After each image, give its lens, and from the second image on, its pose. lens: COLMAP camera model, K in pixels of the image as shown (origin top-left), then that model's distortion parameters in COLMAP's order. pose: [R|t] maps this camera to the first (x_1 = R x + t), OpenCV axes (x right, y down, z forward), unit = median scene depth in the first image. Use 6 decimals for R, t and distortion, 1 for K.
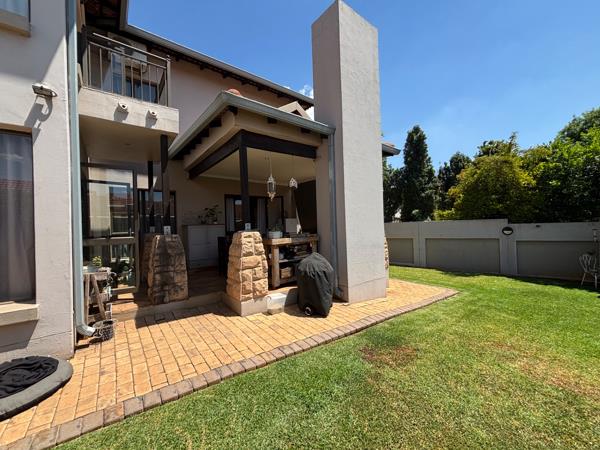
lens RADIAL K [[233.8, 0, 300.0], [0, 233.8, 225.0], [0, 0, 1]] dist [-0.001583, -0.000087]
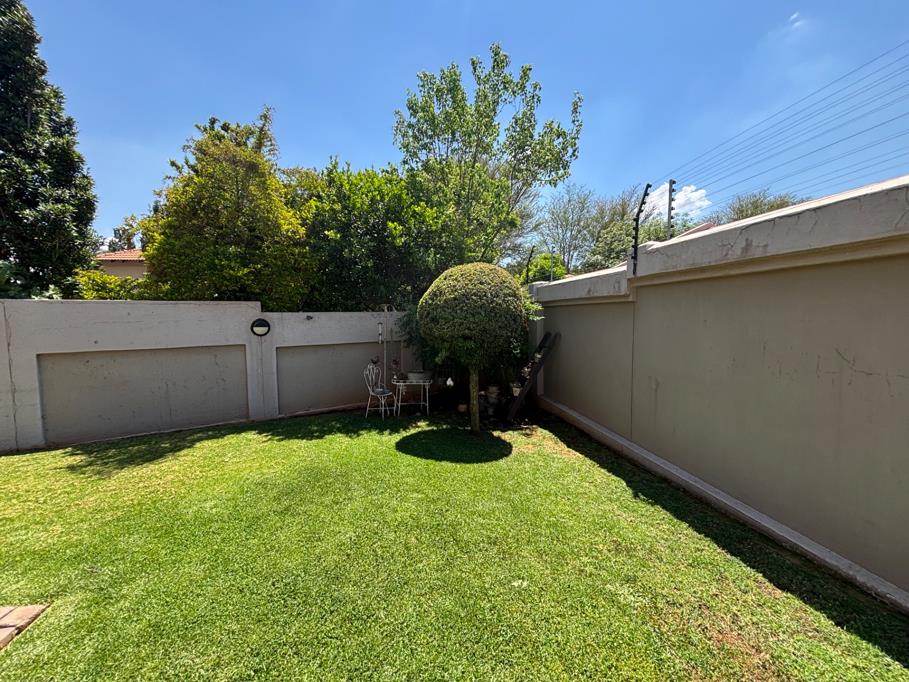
lens RADIAL K [[354.2, 0, 454.5], [0, 354.2, 341.0], [0, 0, 1]] dist [-0.001583, -0.000087]
pose [[0.380938, -0.045392, 0.923486, 0.381336], [-0.009470, 0.998550, 0.052988, 0.011238], [-0.924552, -0.028931, 0.379956, 0.369964]]
